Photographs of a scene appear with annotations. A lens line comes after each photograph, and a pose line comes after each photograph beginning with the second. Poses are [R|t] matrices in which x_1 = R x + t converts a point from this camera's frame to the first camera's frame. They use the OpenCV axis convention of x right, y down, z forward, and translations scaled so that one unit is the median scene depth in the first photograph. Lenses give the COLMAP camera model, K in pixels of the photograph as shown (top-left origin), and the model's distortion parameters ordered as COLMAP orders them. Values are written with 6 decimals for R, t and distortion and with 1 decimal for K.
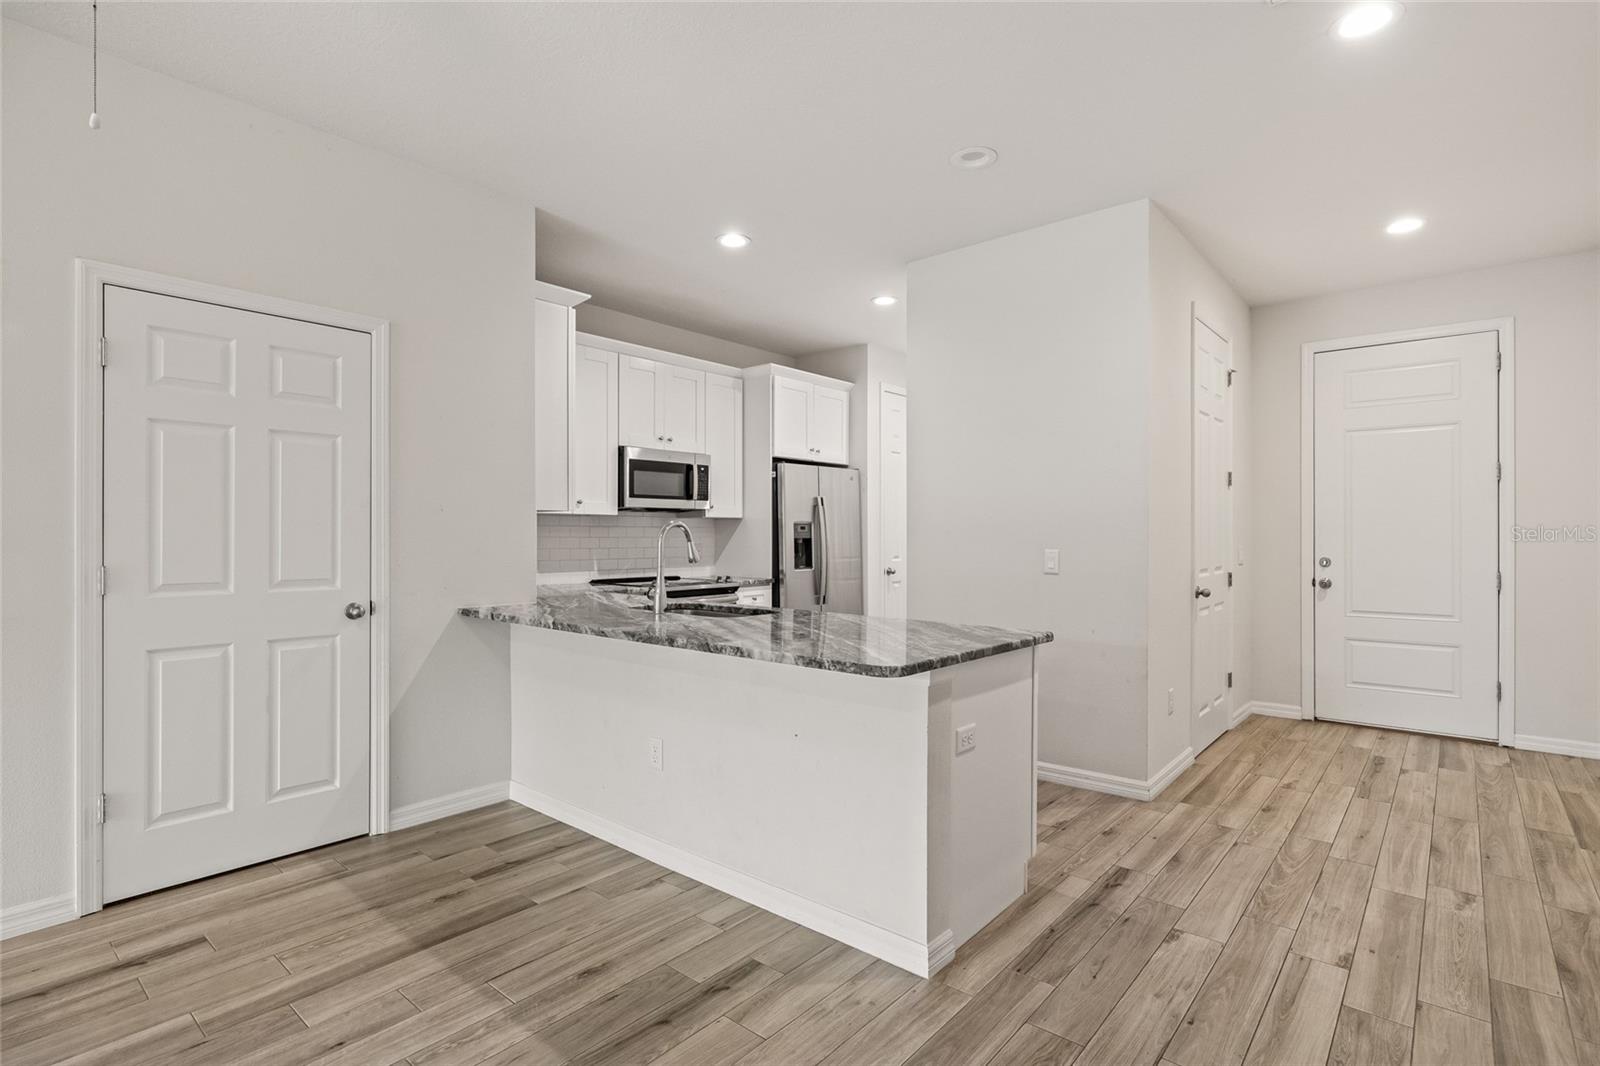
lens RADIAL K [[781.1, 0, 811.1], [0, 781.1, 533.7], [0, 0, 1]] dist [-0.003436, 0.001715]
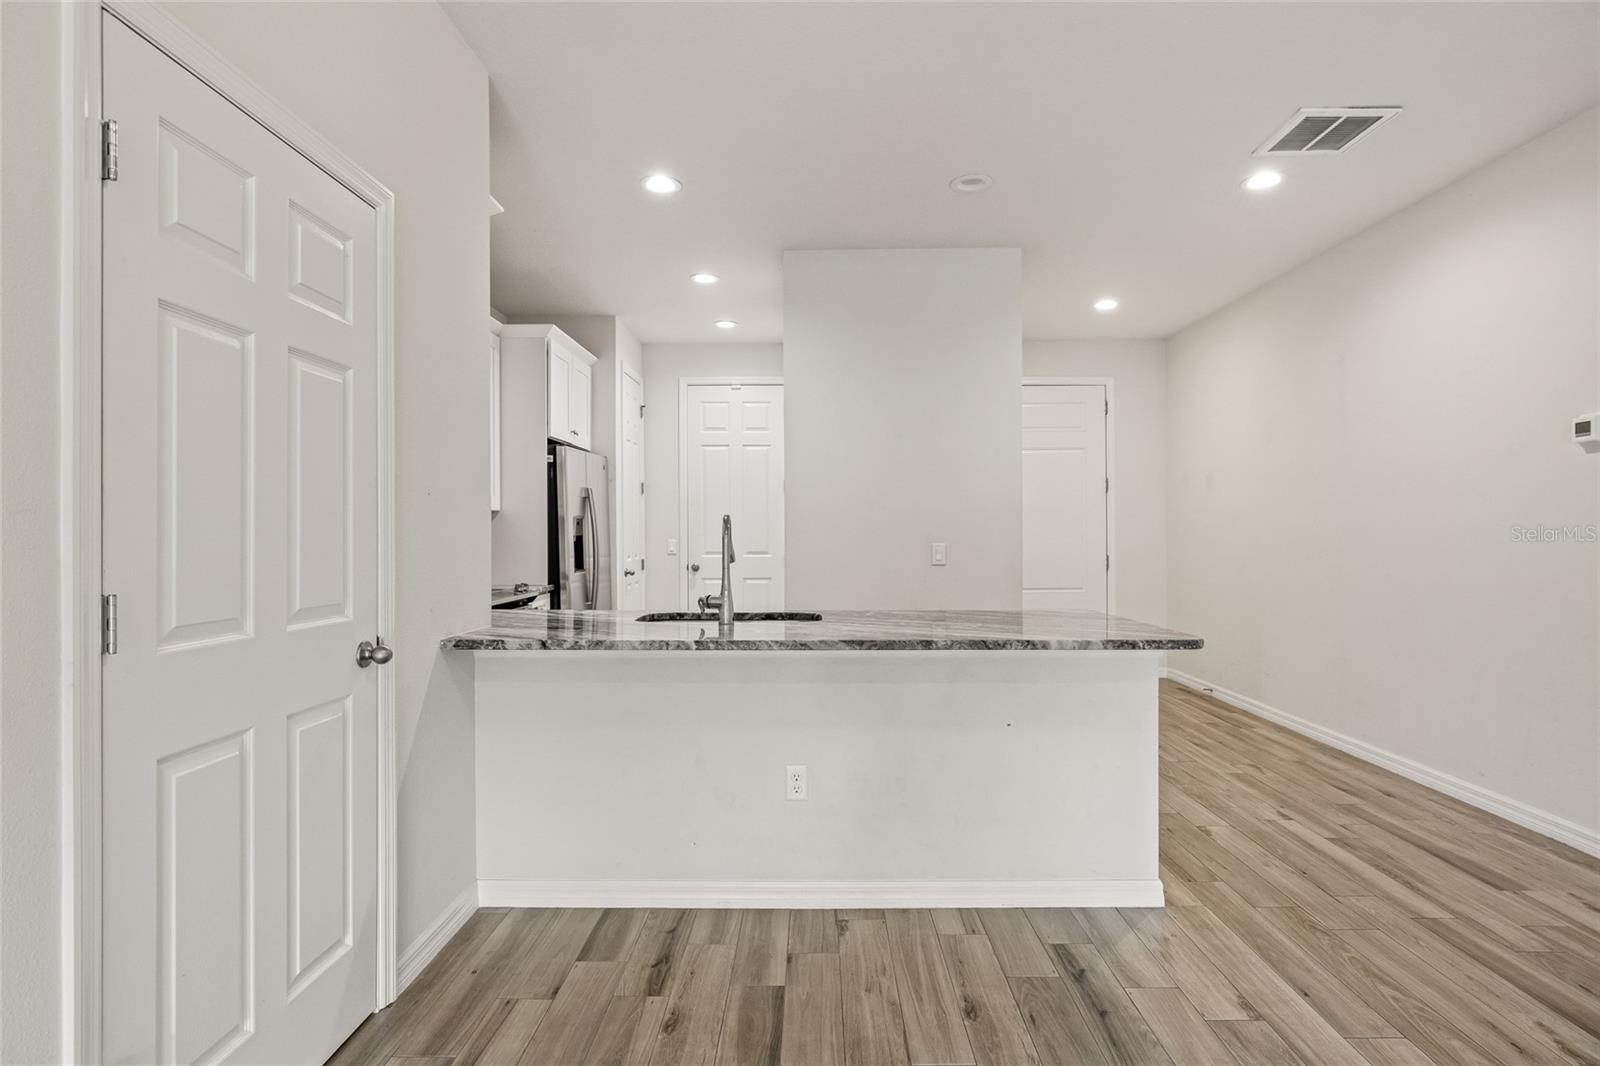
lens RADIAL K [[830.2, 0, 820.3], [0, 830.2, 530.9], [0, 0, 1]] dist [-0.006373, -0.000154]
pose [[0.765151, -0.003182, 0.643843, -0.712817], [0.004138, 0.999991, 0.000026, 0.002788], [-0.643838, 0.002644, 0.765158, 0.259869]]
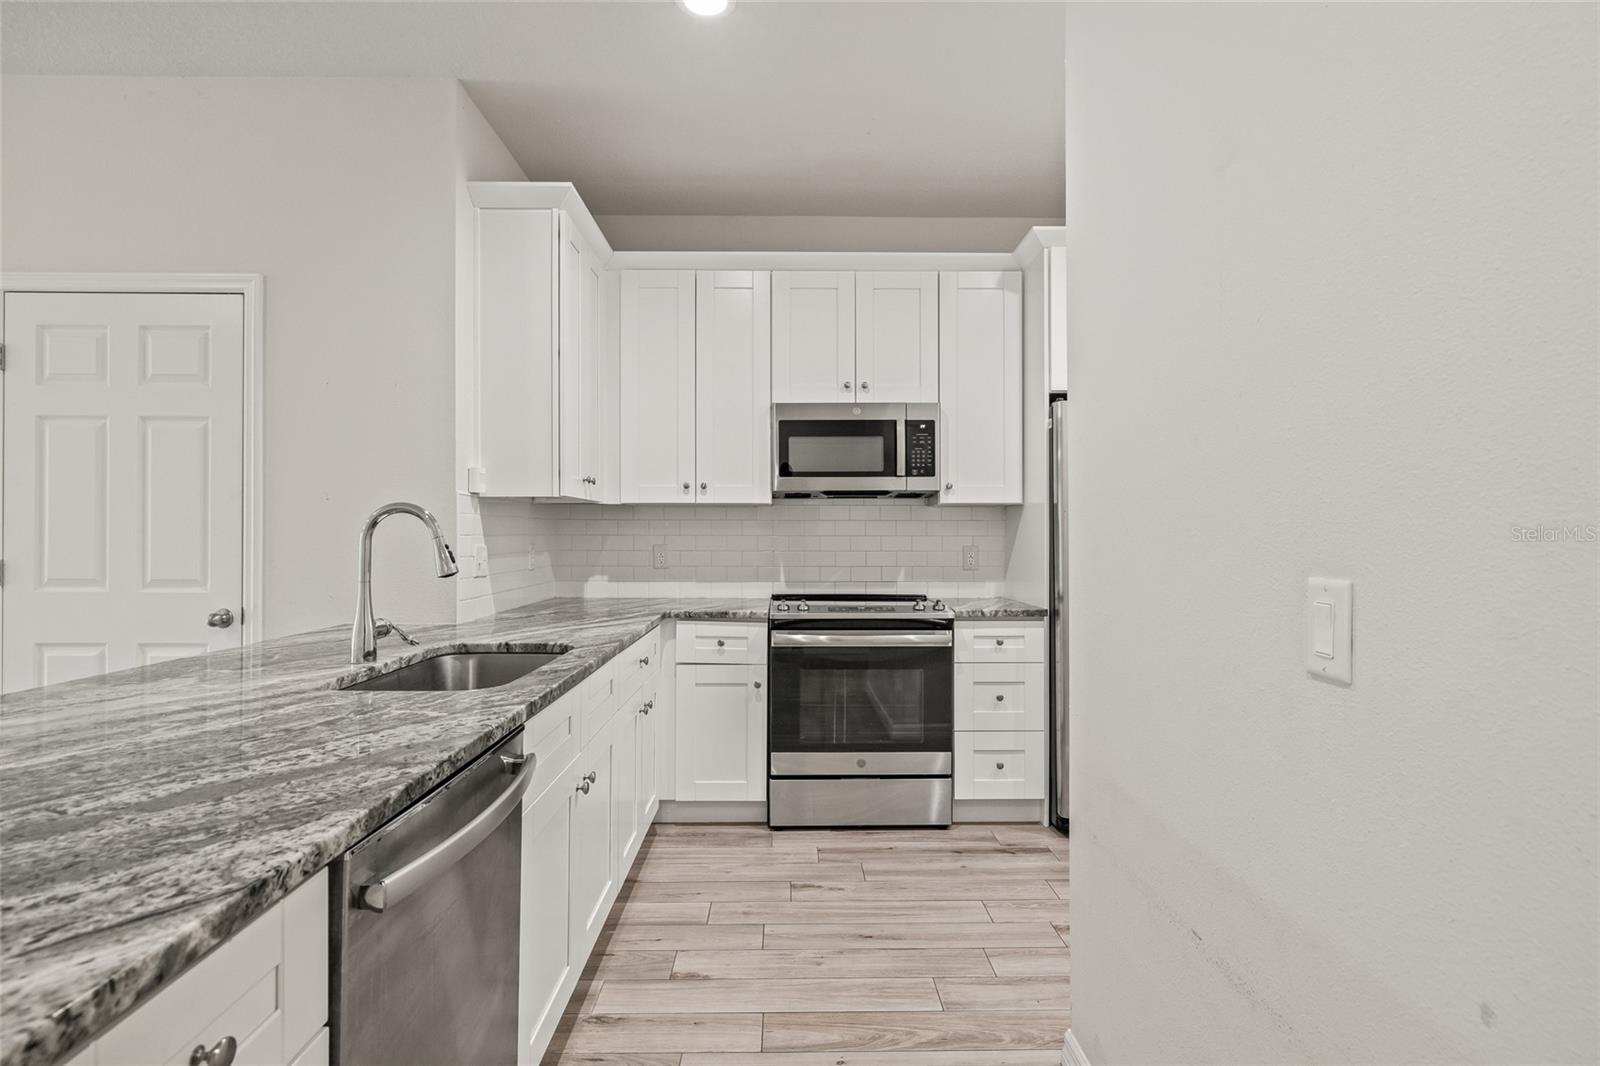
lens RADIAL K [[781.1, 0, 803.3], [0, 781.1, 536.8], [0, 0, 1]] dist [-0.003436, 0.001715]
pose [[0.655089, -0.001257, -0.755551, 0.472149], [0.001334, 0.999999, -0.000507, 0.010355], [0.755551, -0.000676, 0.655090, 0.895576]]
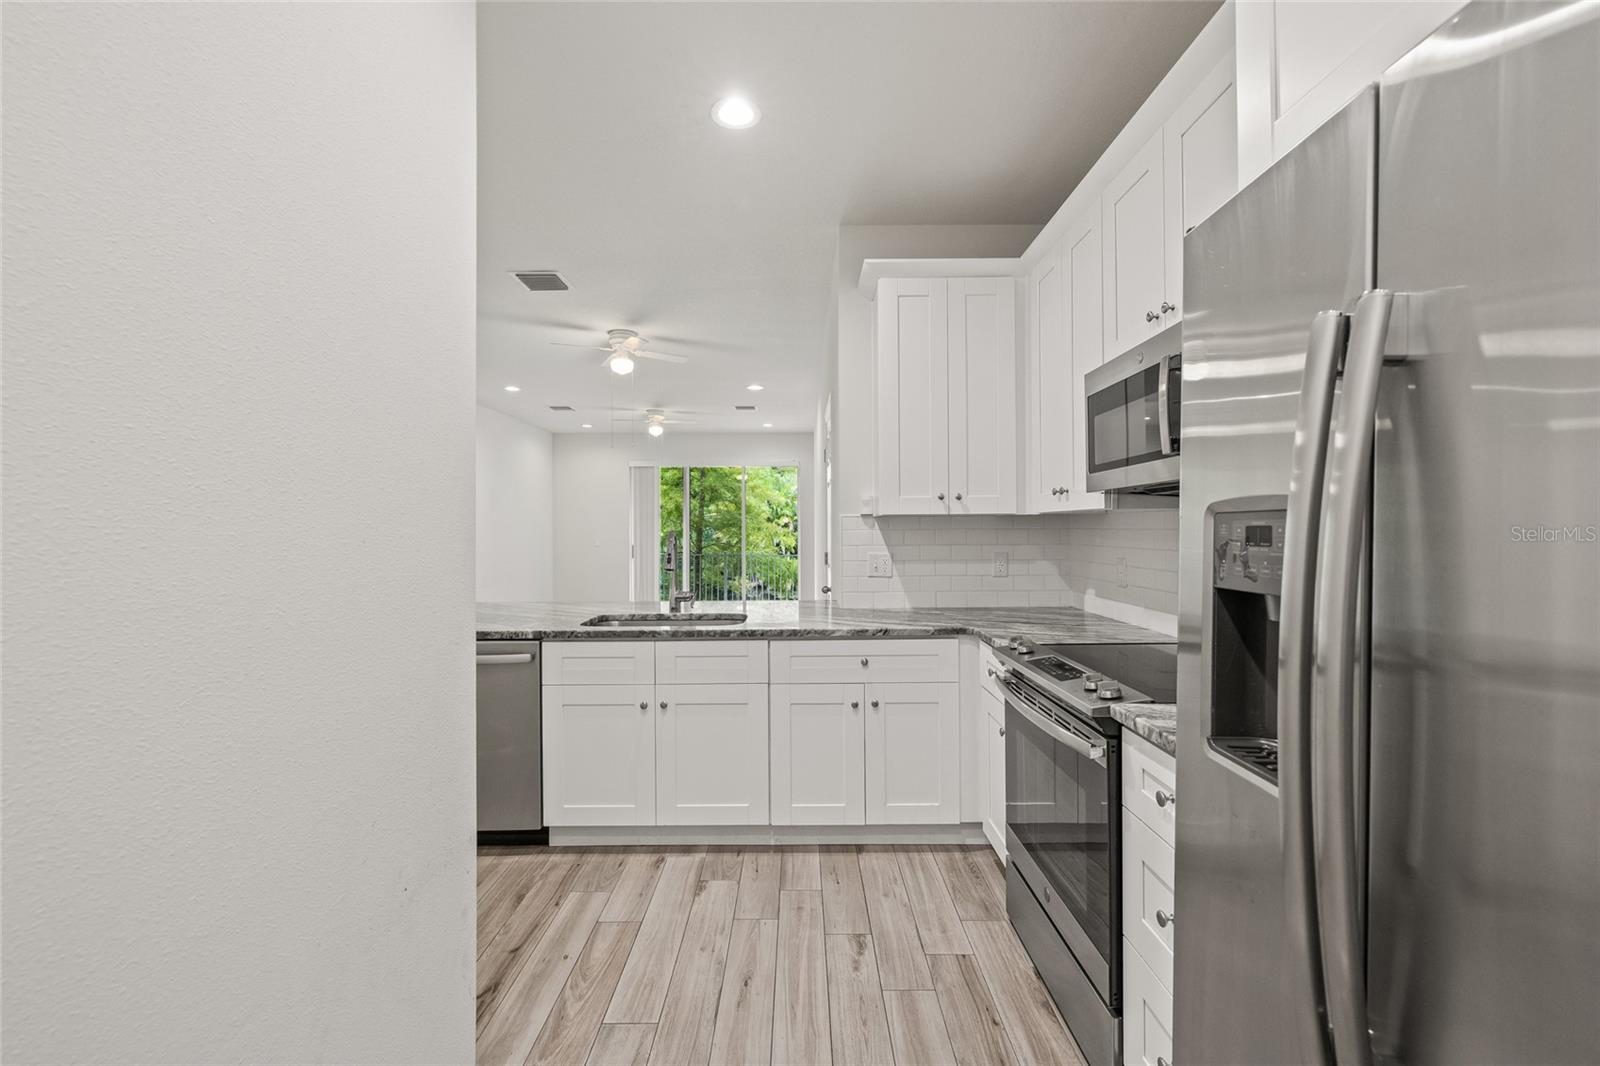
lens RADIAL K [[677.3, 0, 794.3], [0, 677.3, 526.8], [0, 0, 1]] dist [-0.002639, 0.000945]
pose [[-0.773854, -0.002964, -0.633357, 0.303543], [0.001842, 0.999974, -0.006931, -0.014514], [0.633361, -0.006530, -0.773829, 1.928460]]
